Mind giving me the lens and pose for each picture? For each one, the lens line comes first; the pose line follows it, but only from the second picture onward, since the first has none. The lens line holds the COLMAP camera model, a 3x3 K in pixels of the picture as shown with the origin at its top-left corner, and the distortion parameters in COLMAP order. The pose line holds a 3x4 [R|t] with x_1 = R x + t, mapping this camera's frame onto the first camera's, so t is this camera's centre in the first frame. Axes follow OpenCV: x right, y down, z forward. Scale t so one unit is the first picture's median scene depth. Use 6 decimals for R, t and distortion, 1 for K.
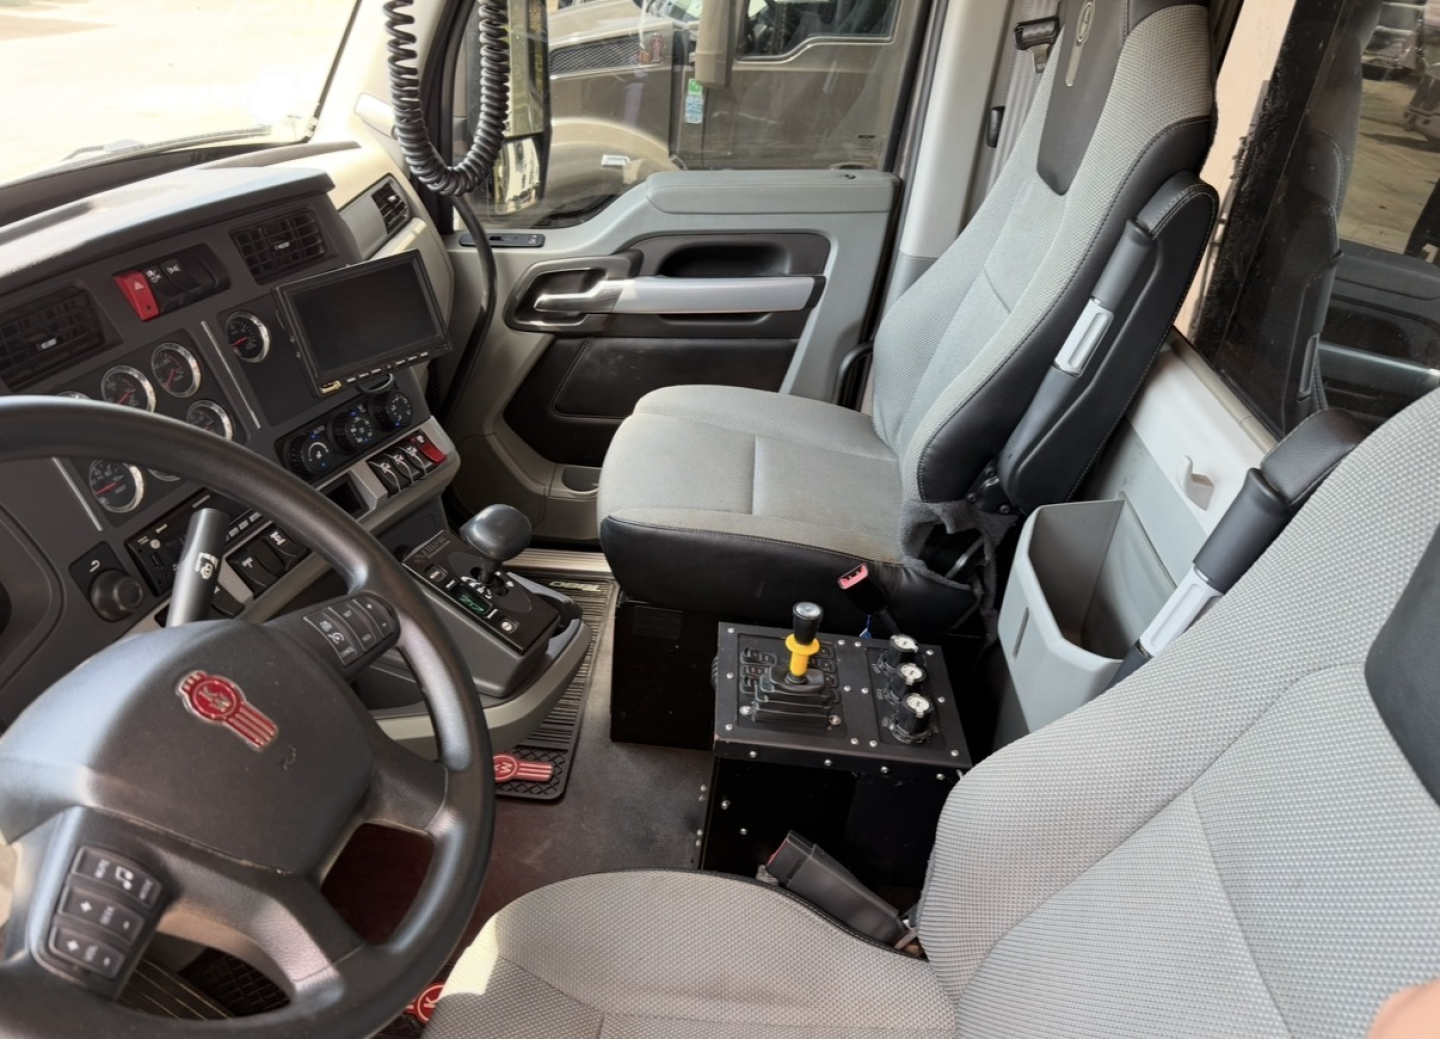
lens RADIAL K [[1023.9, 0, 706.3], [0, 1023.9, 566.8], [0, 0, 1]] dist [0.024110, -0.031870]
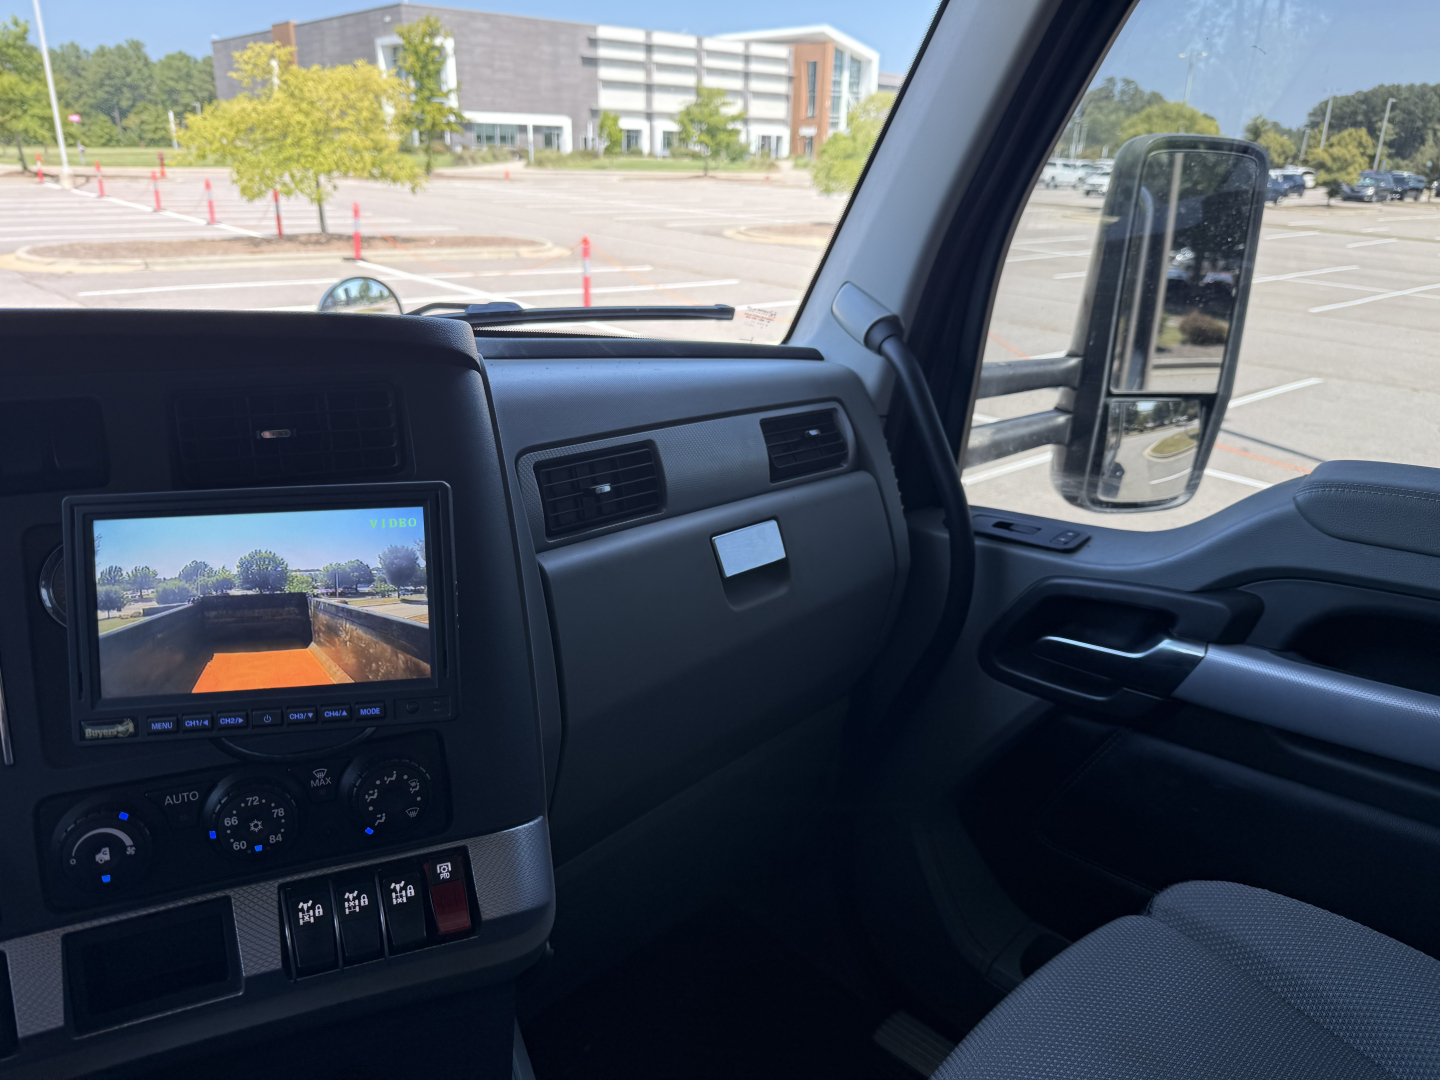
lens RADIAL K [[1023.4, 0, 732.0], [0, 1023.4, 555.5], [0, 0, 1]] dist [0.027180, -0.034977]
pose [[0.740621, 0.196979, -0.642402, 0.068005], [-0.361384, 0.922784, -0.133684, -0.187088], [0.566465, 0.331163, 0.754618, 0.527642]]
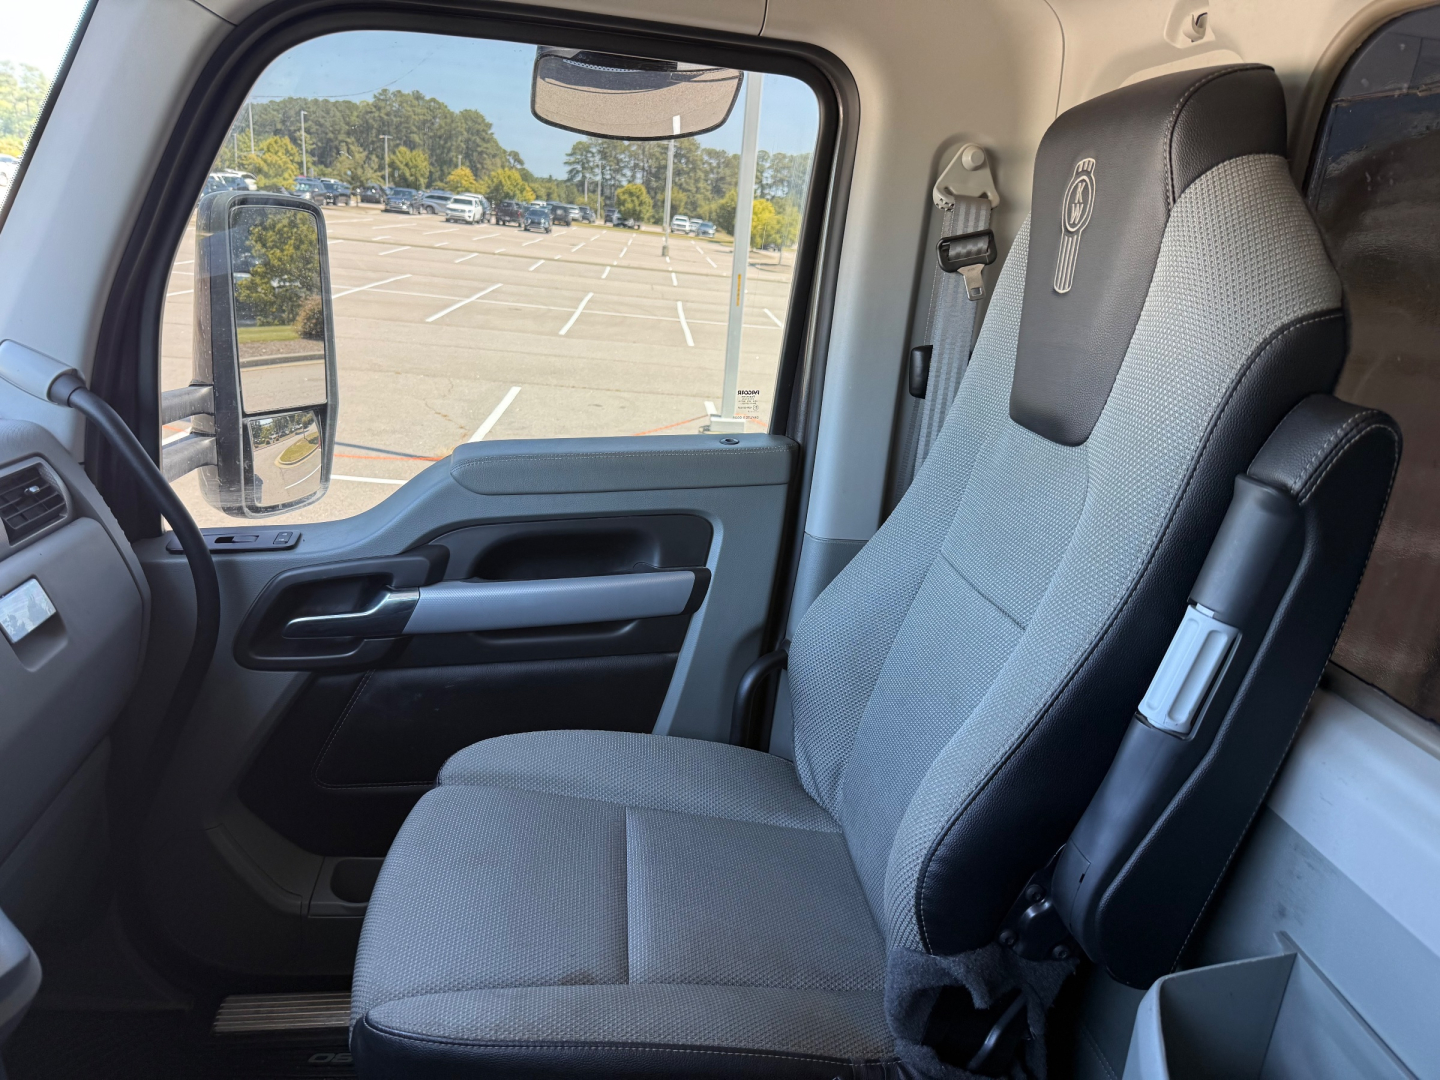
lens RADIAL K [[1023.4, 0, 727.5], [0, 1023.4, 547.7], [0, 0, 1]] dist [0.027180, -0.034977]
pose [[0.986490, -0.044521, 0.157655, 0.018122], [0.085989, 0.959852, -0.267001, -0.116986], [-0.139438, 0.276951, 0.950713, 0.347662]]
